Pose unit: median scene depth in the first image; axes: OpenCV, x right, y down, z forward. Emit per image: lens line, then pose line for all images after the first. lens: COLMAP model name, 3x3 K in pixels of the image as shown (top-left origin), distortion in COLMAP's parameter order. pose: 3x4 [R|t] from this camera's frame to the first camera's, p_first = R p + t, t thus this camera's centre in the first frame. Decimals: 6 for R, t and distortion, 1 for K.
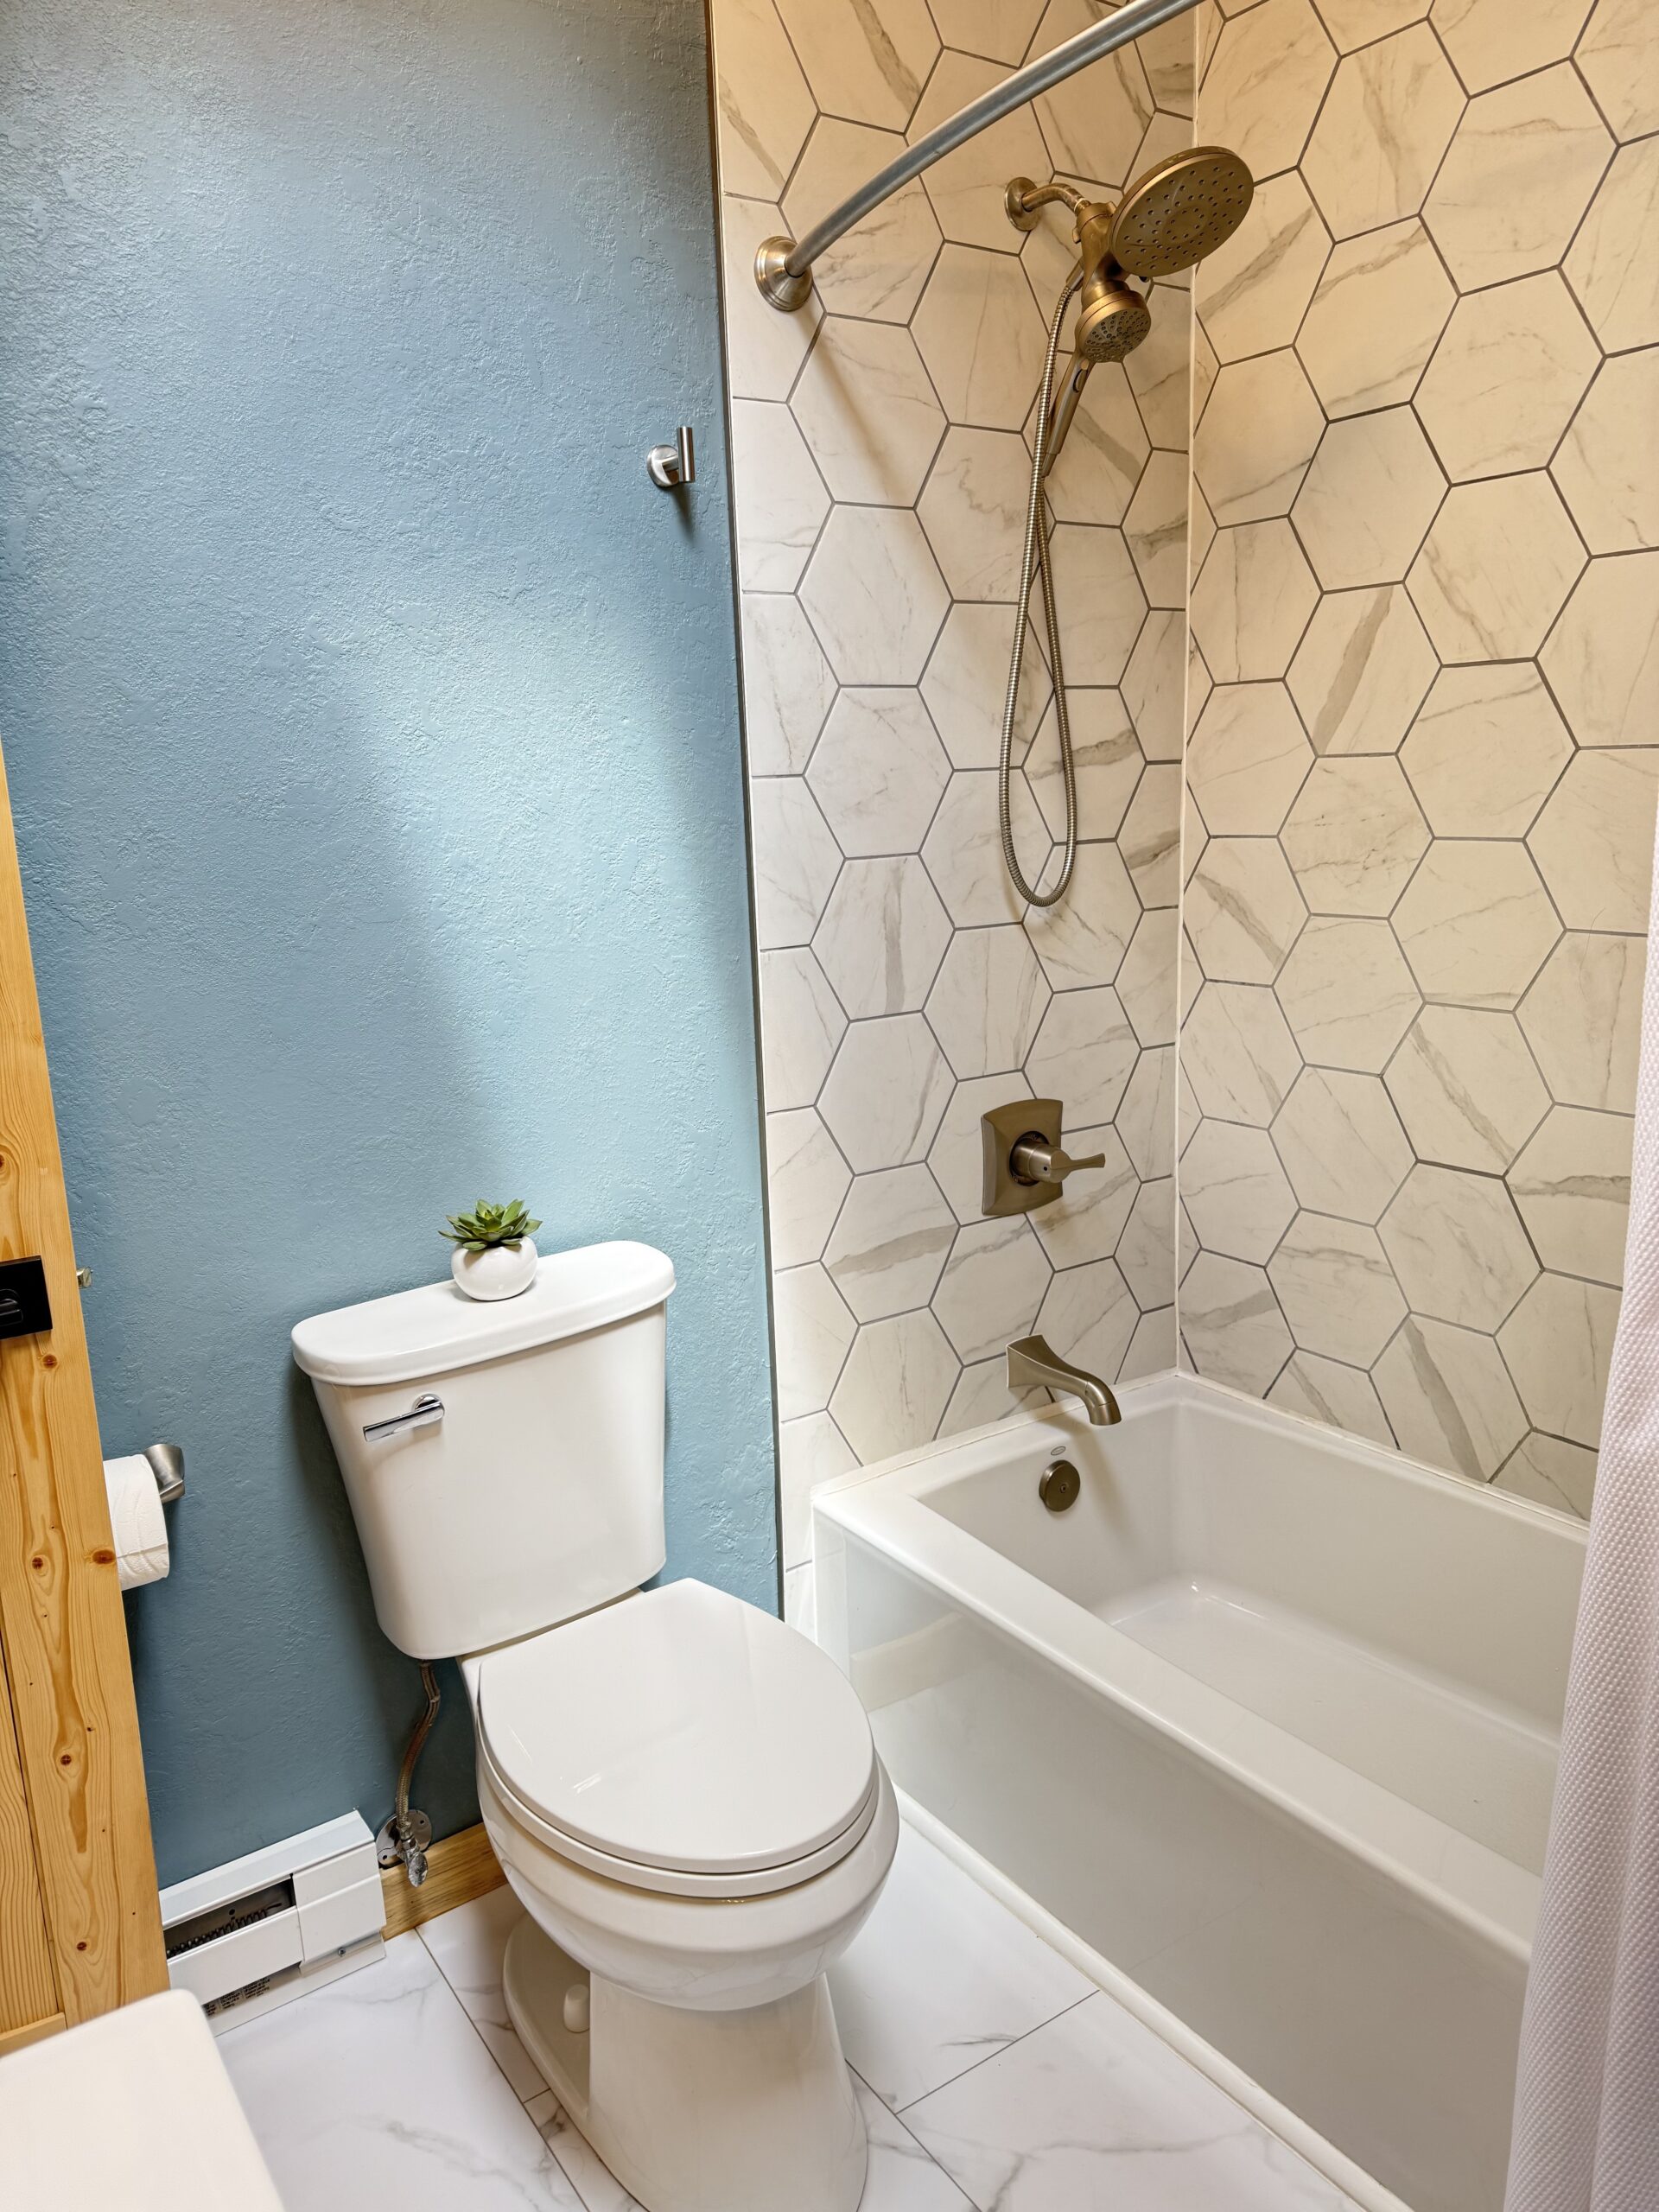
lens RADIAL K [[1562.6, 0, 815.6], [0, 1562.6, 1113.0], [0, 0, 1]] dist [0.029752, -0.045875]
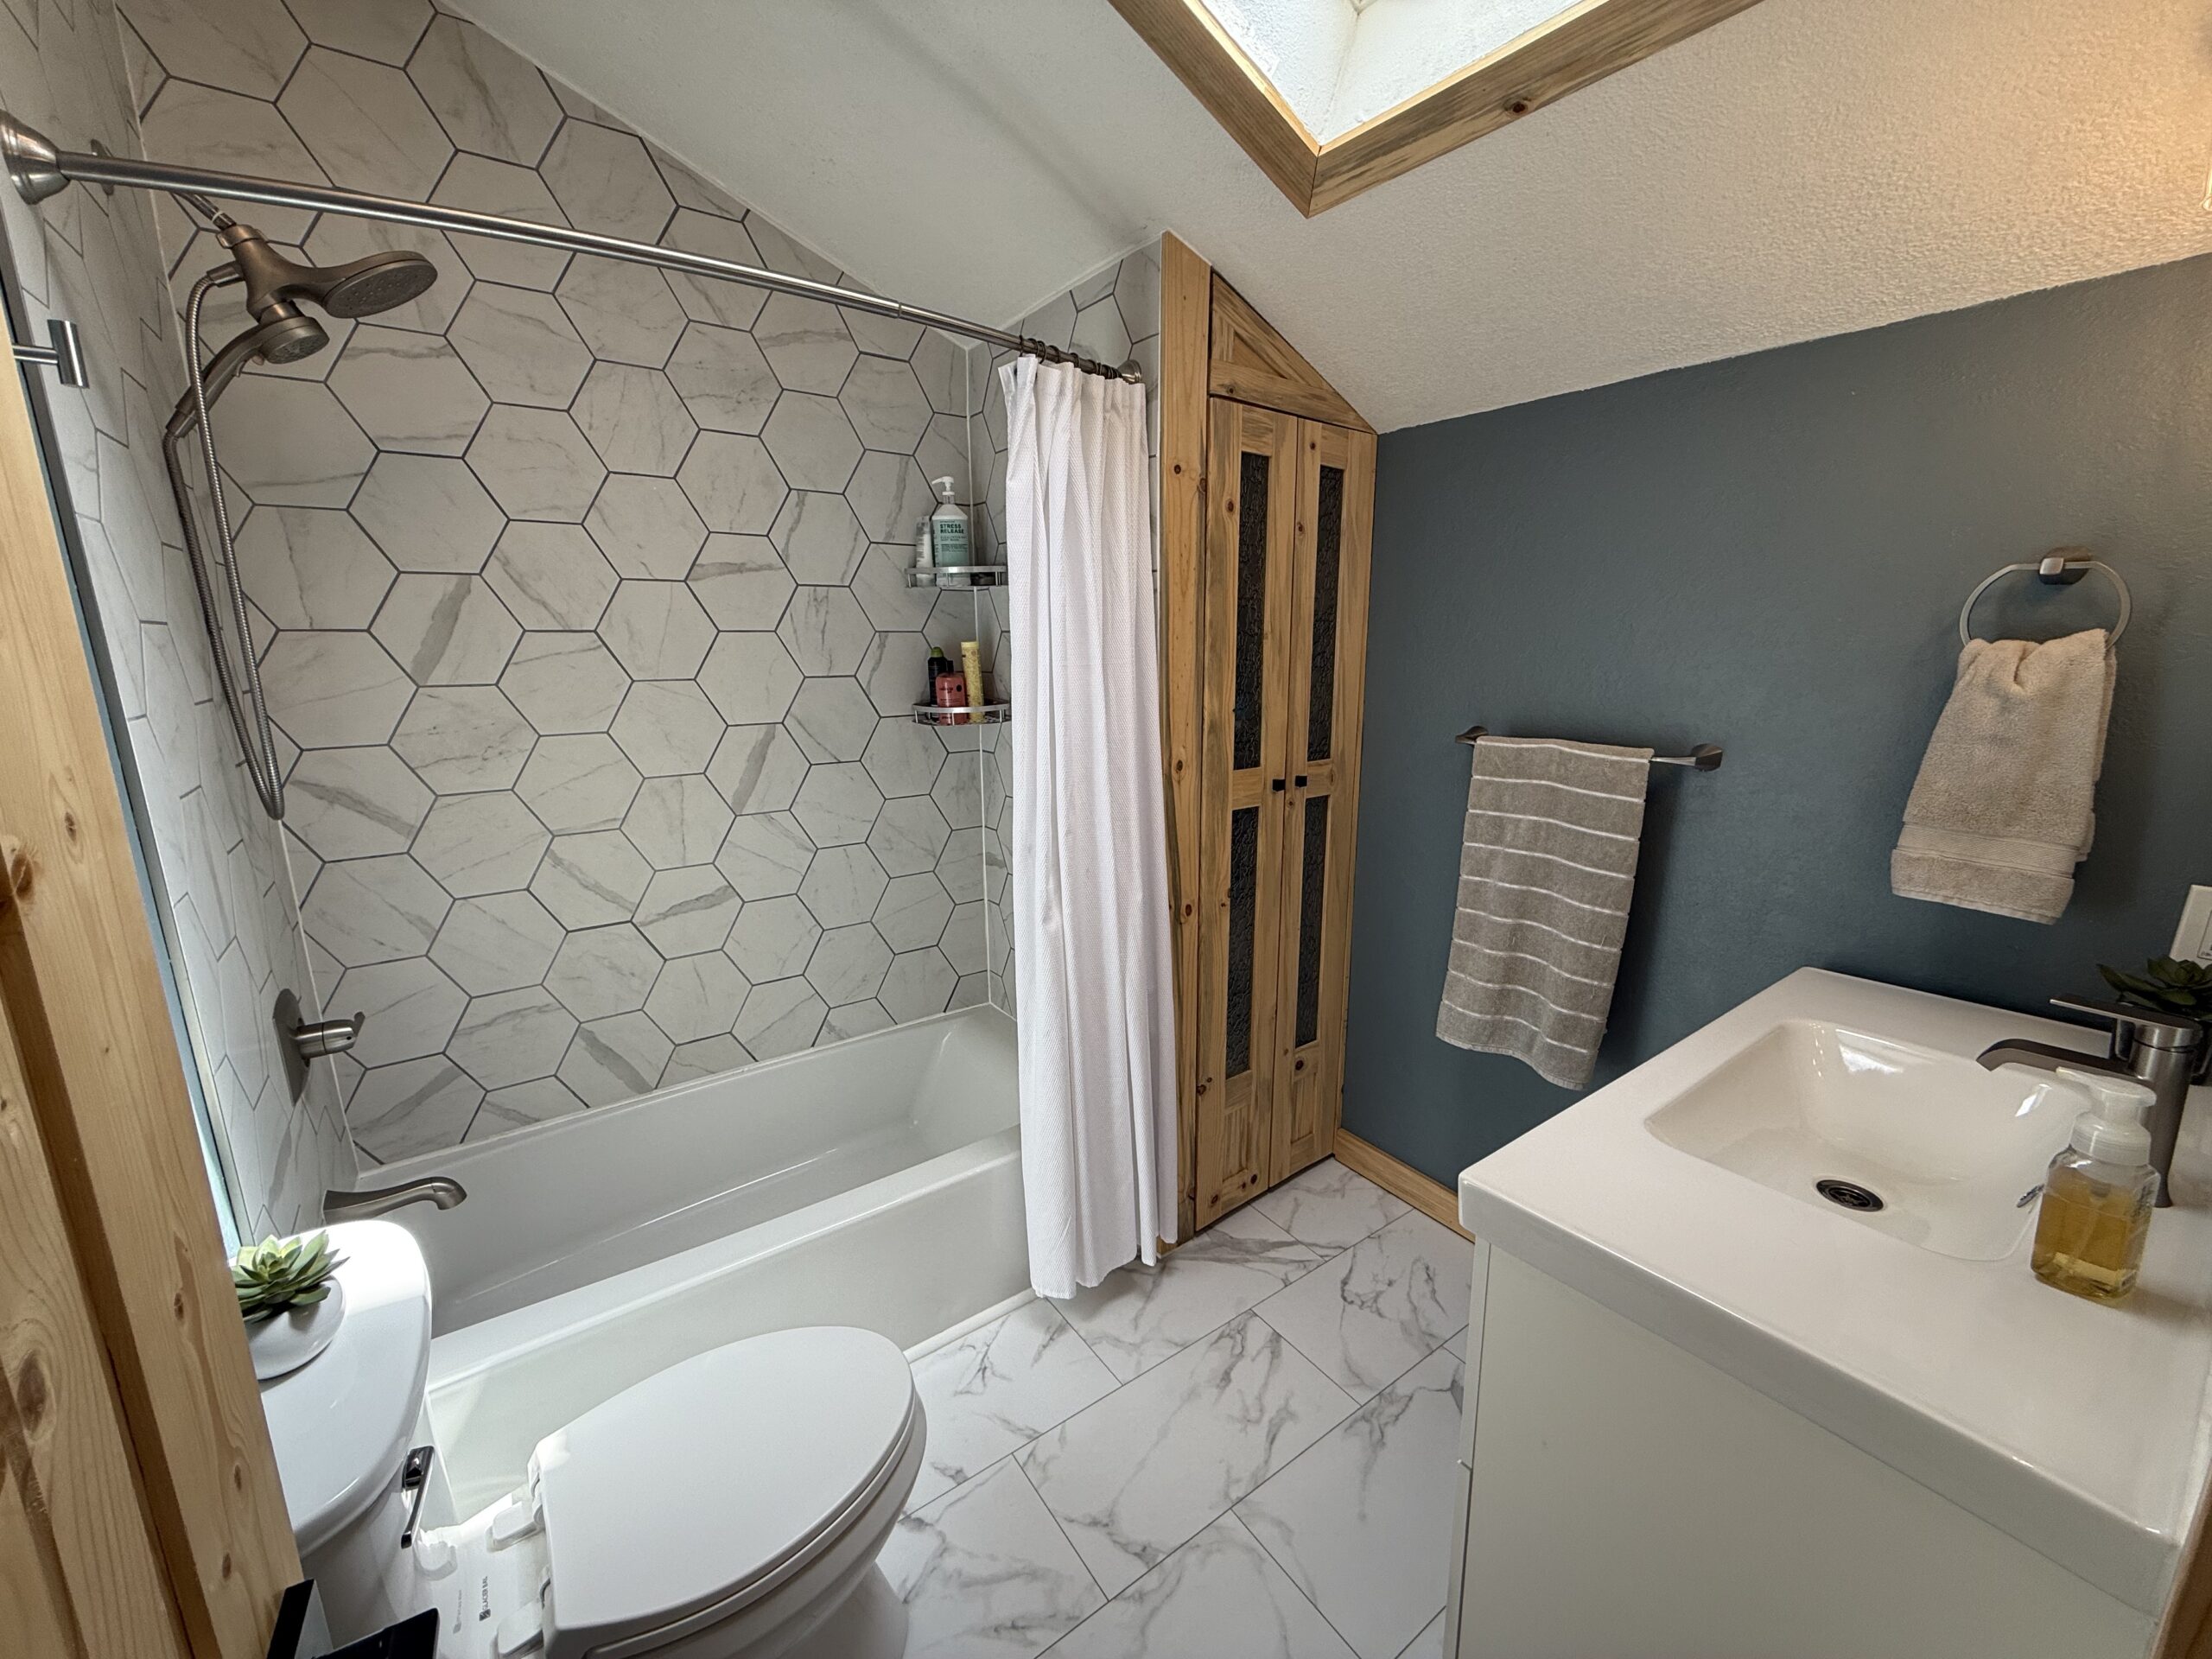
lens RADIAL K [[887.9, 0, 1109.7], [0, 887.9, 830.0], [0, 0, 1]] dist [-0.001913, 0.000354]
pose [[-0.029963, -0.178313, 0.983518, -0.492838], [0.216273, 0.959494, 0.180546, -0.109693], [-0.975873, 0.218118, 0.009815, 0.400682]]
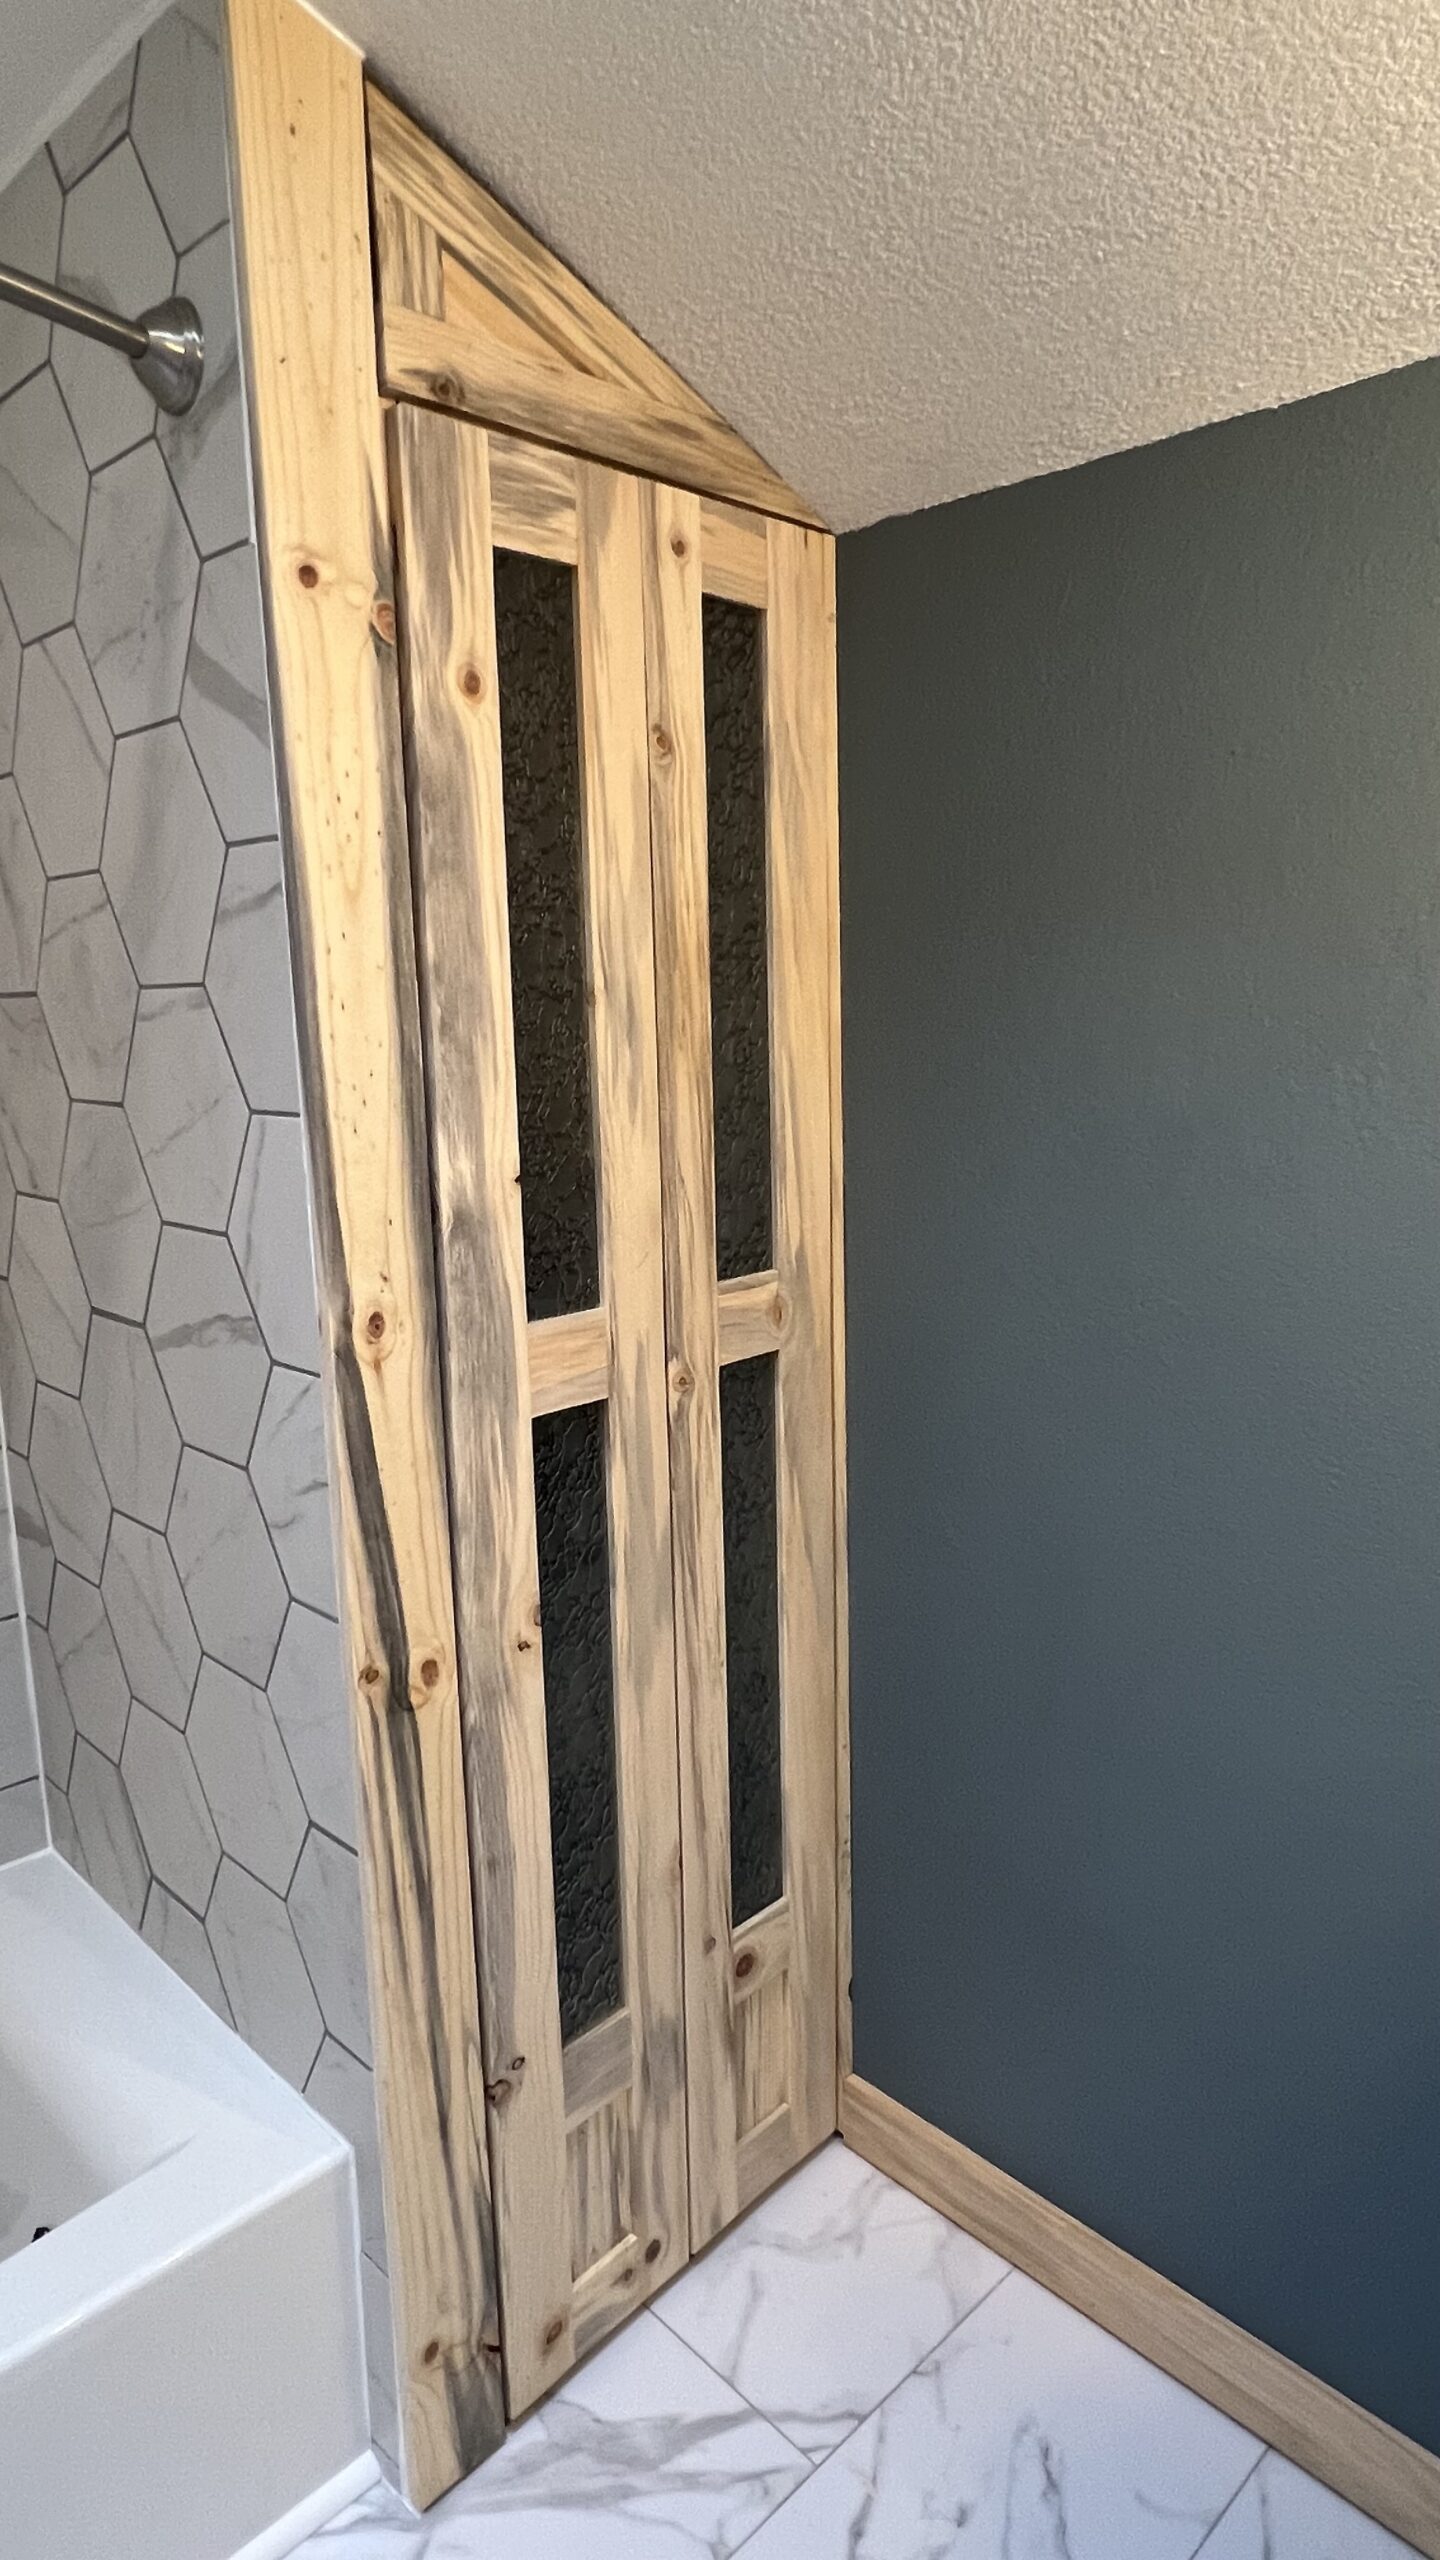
lens RADIAL K [[1503.2, 0, 728.1], [0, 1503.2, 1258.6], [0, 0, 1]] dist [0.001333, -0.002140]
pose [[-0.171406, -0.142651, 0.974818, -0.228762], [0.234076, 0.955232, 0.180943, -0.097846], [-0.956989, 0.259196, -0.130341, 0.271279]]
